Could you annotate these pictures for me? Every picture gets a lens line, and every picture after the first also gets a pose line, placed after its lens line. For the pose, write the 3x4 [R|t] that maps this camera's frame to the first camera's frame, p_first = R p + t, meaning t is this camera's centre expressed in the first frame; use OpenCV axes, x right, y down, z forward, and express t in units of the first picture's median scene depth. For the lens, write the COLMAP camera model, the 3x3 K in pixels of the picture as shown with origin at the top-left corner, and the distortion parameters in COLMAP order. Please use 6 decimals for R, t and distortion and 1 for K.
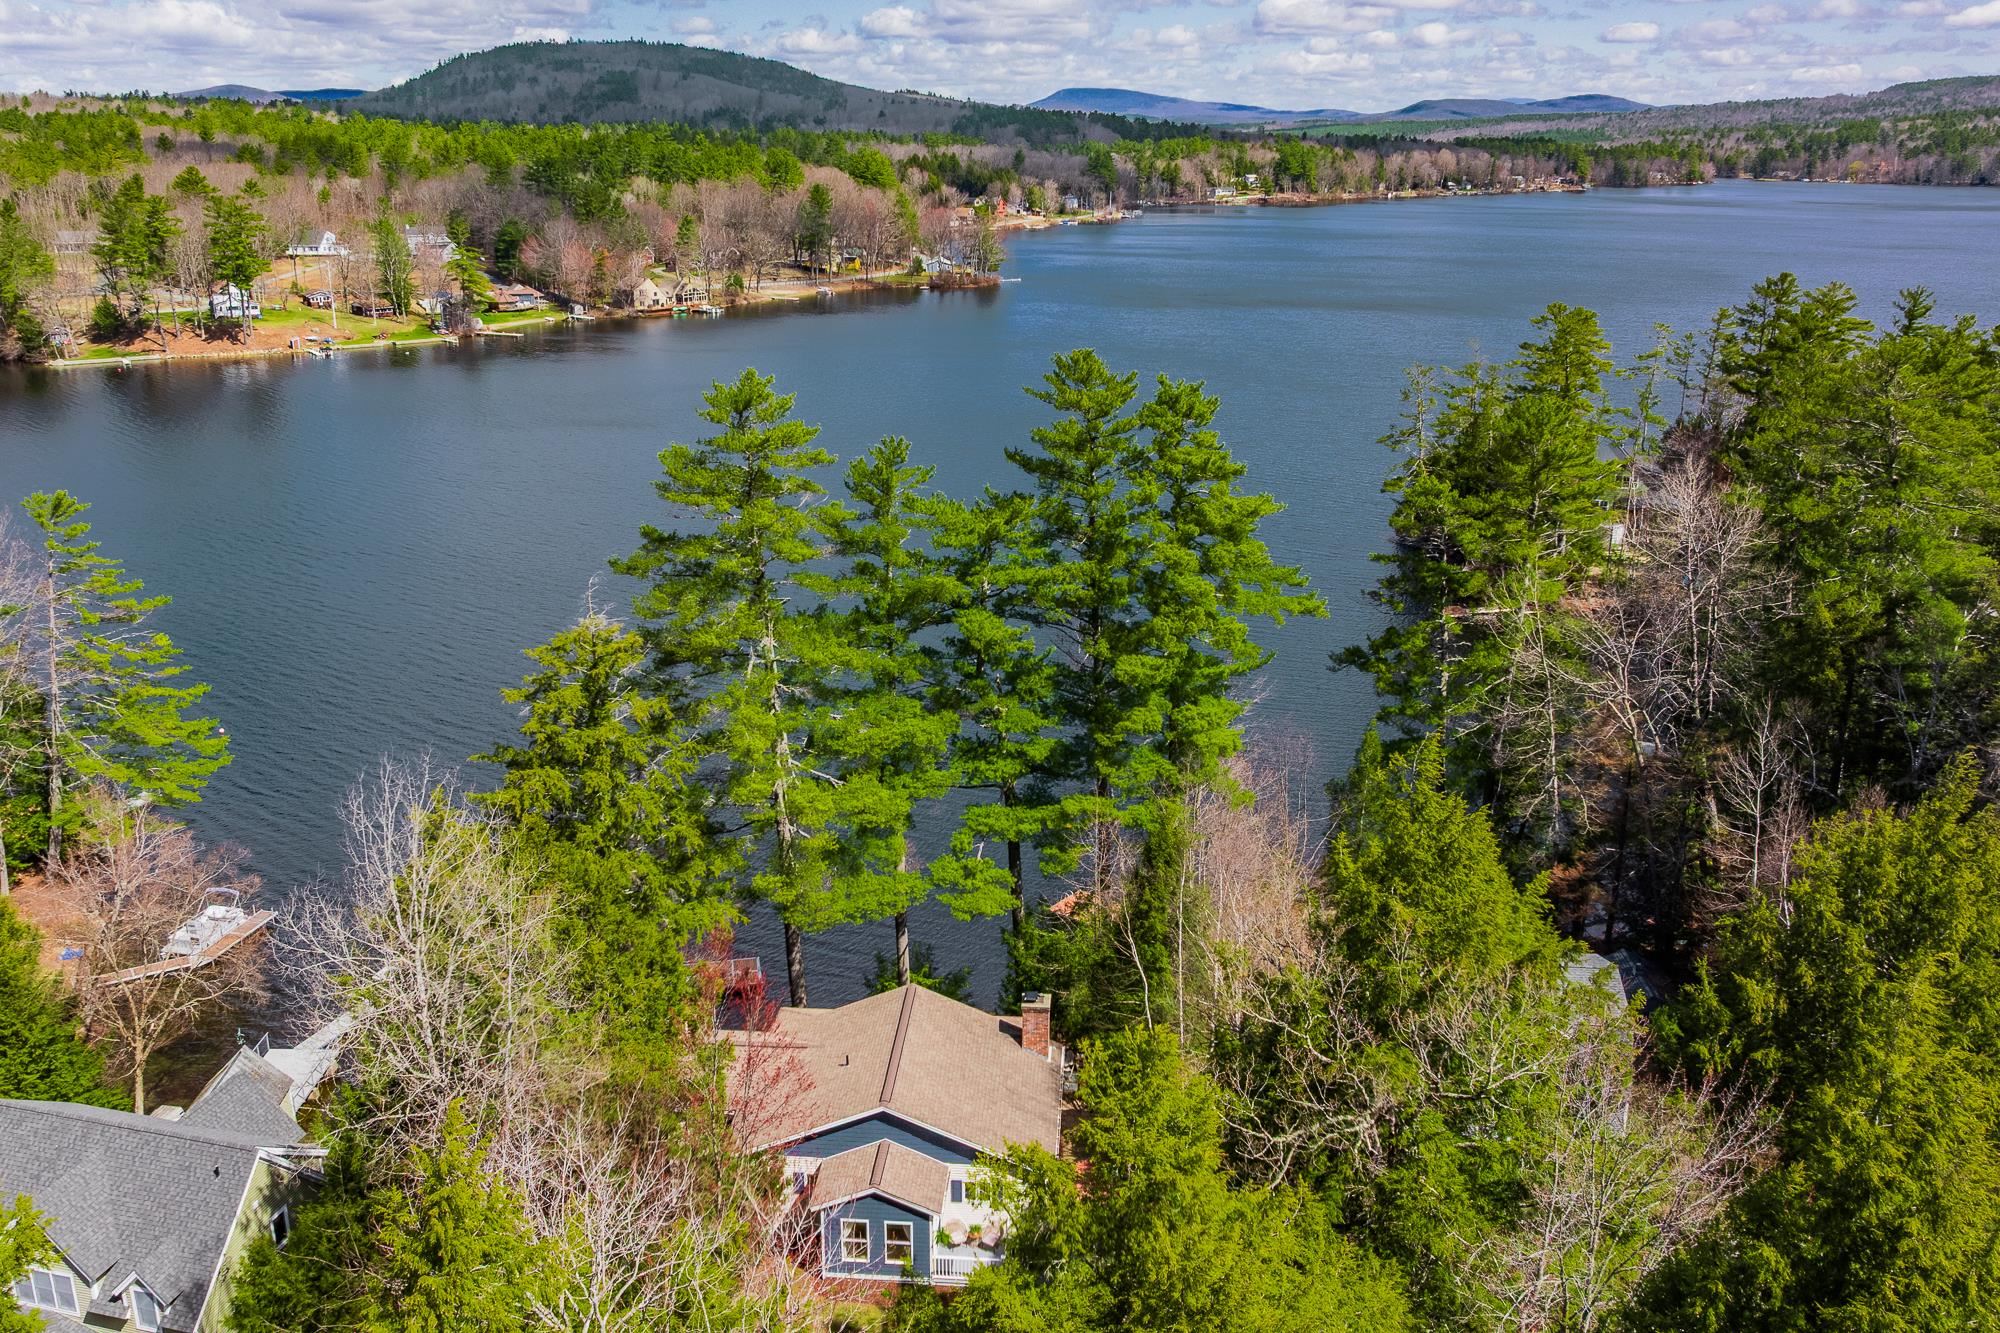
lens RADIAL K [[1678.8, 0, 992.2], [0, 1678.8, 659.5], [0, 0, 1]] dist [-0.007699, -0.026020]
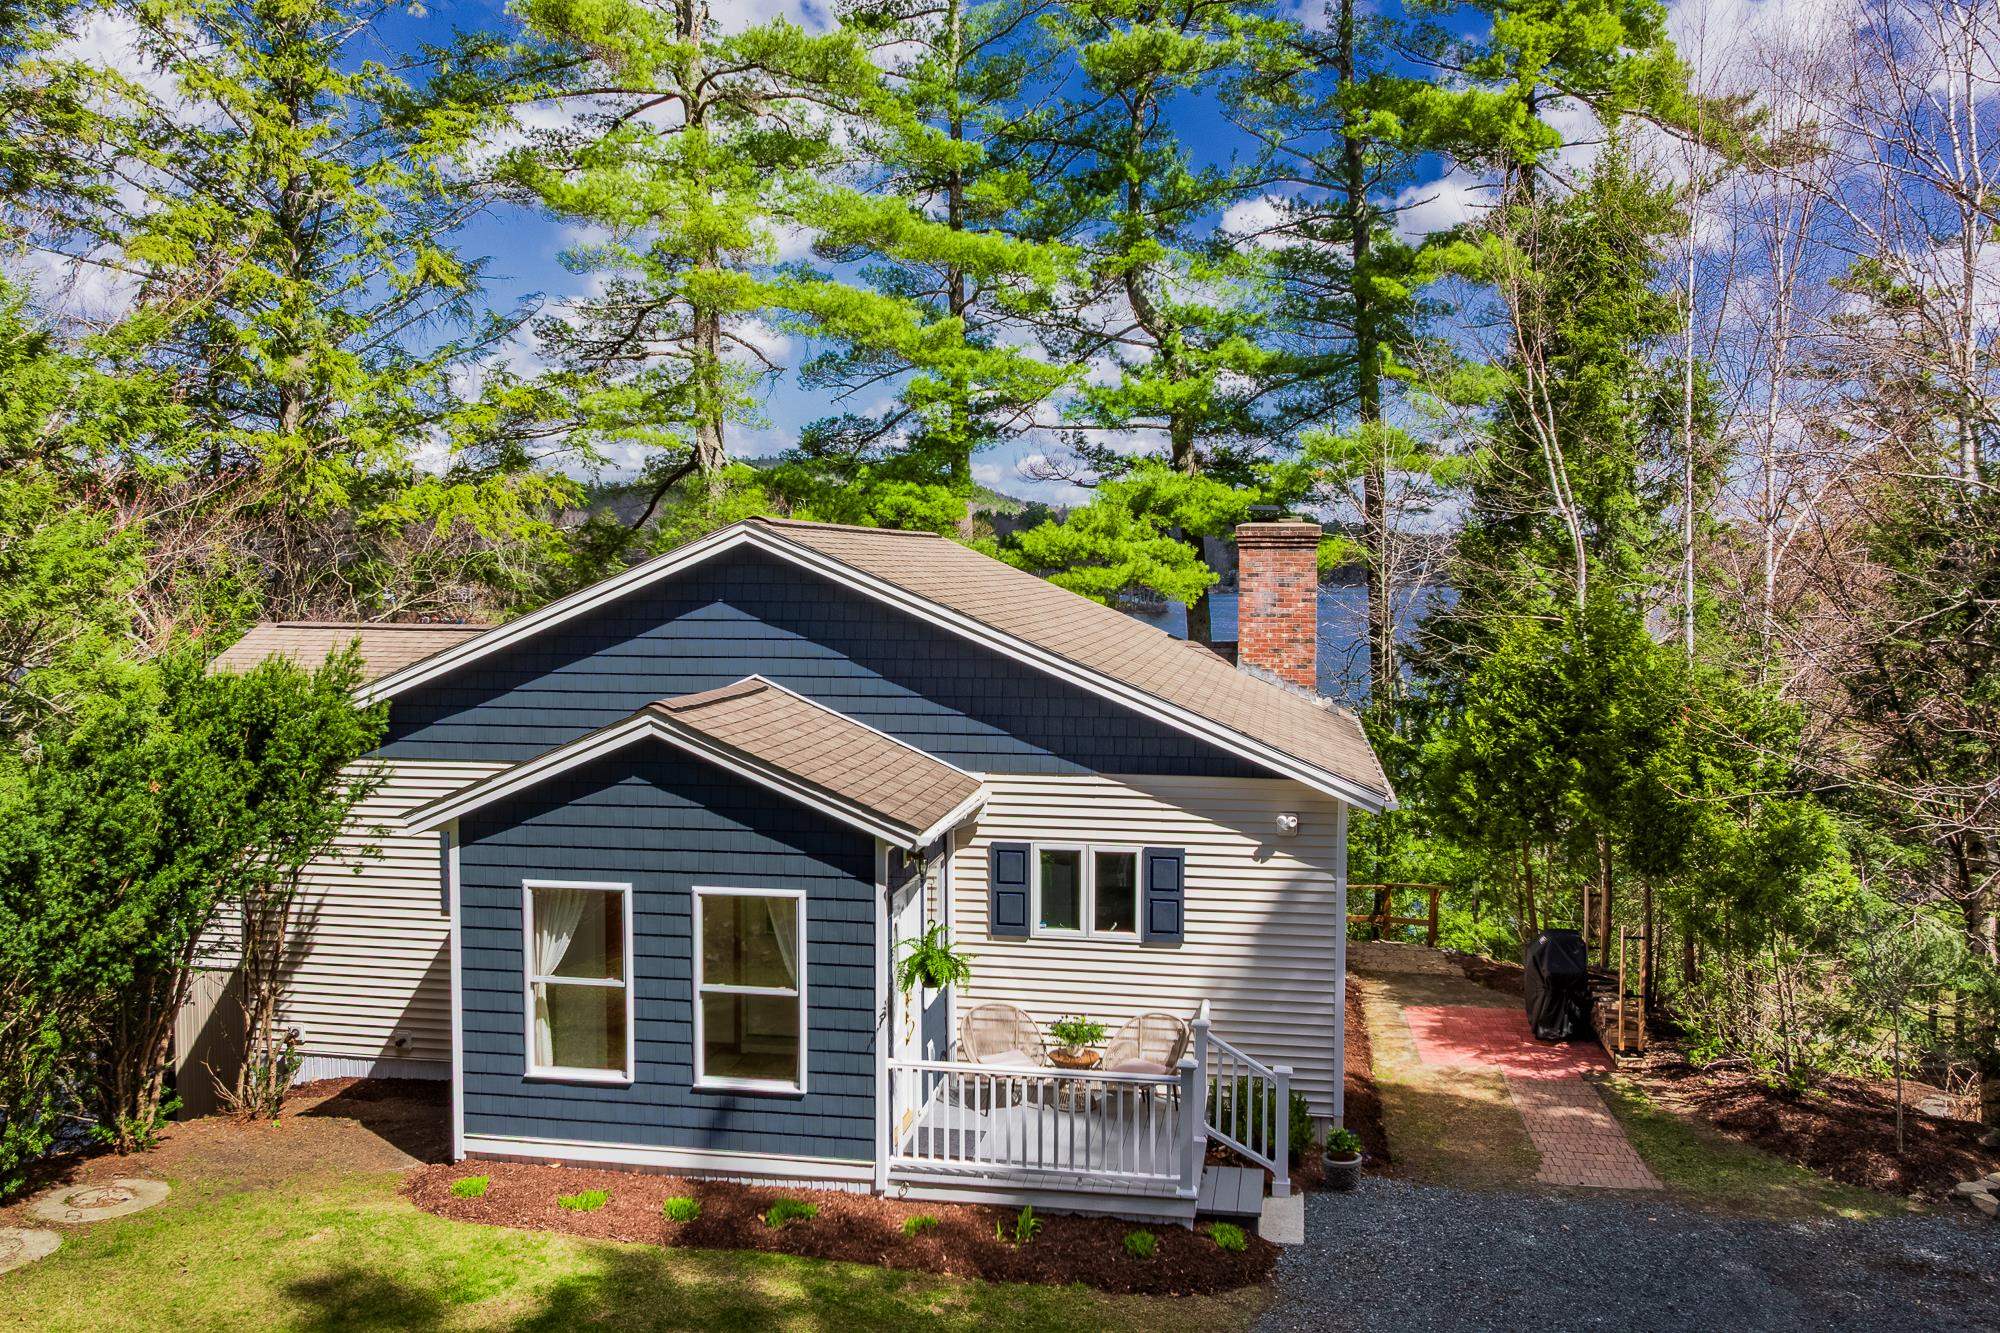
lens RADIAL K [[1678.8, 0, 983.9], [0, 1678.8, 666.0], [0, 0, 1]] dist [-0.007699, -0.026020]
pose [[0.995139, 0.004697, -0.098372, 0.000724], [-0.028635, 0.969507, -0.243384, 0.266972], [0.094229, 0.245018, 0.964929, 0.561313]]
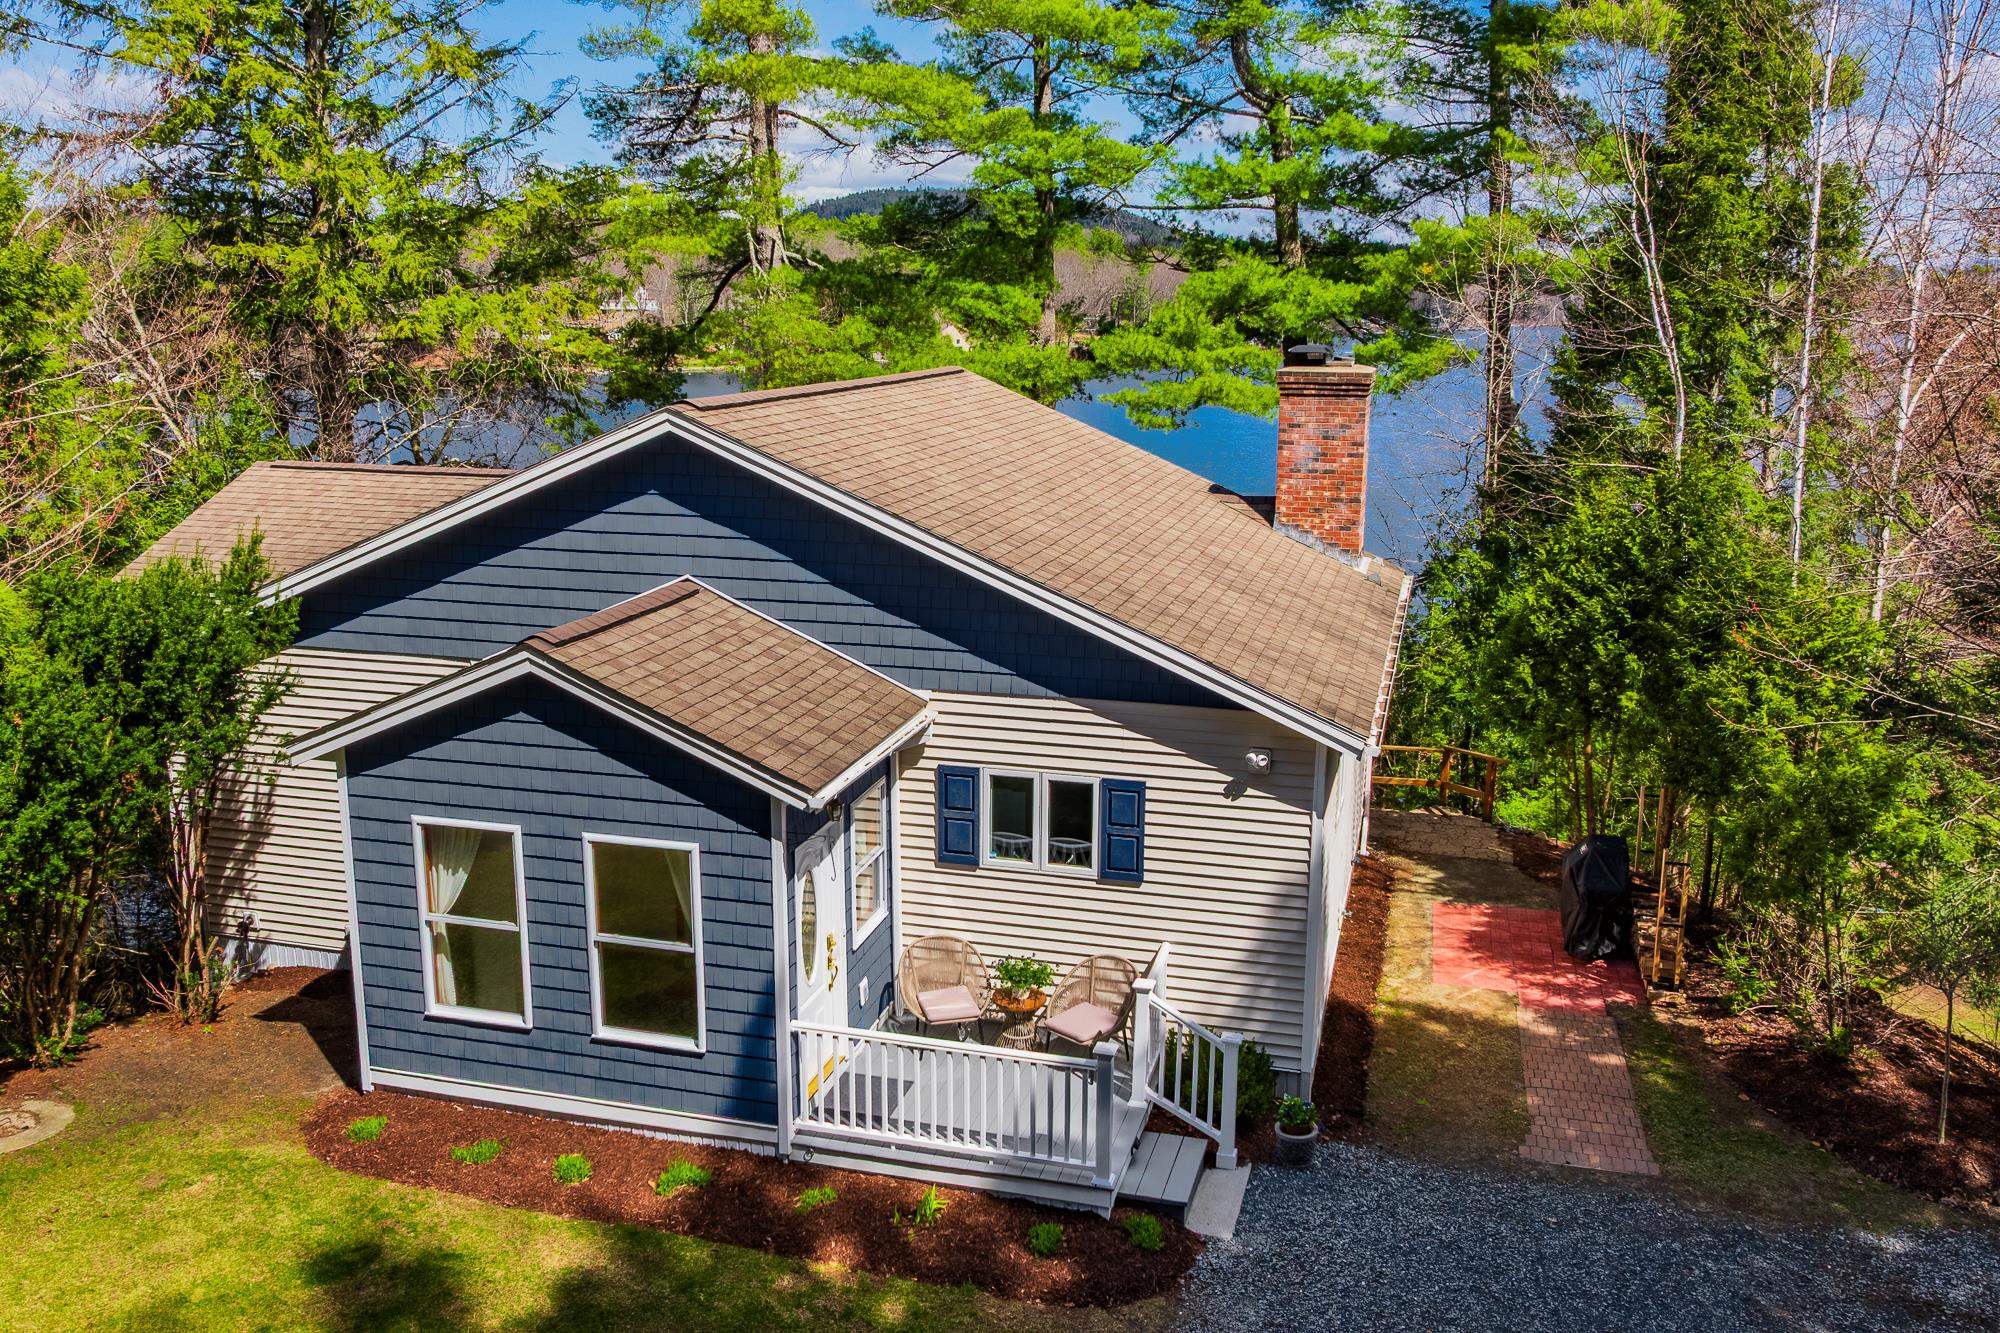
lens RADIAL K [[1678.8, 0, 982.6], [0, 1678.8, 666.6], [0, 0, 1]] dist [-0.007699, -0.026020]
pose [[0.981004, 0.042656, -0.189241, 0.021619], [-0.059796, 0.994516, -0.085806, 0.242658], [0.184543, 0.095492, 0.978174, 0.580713]]
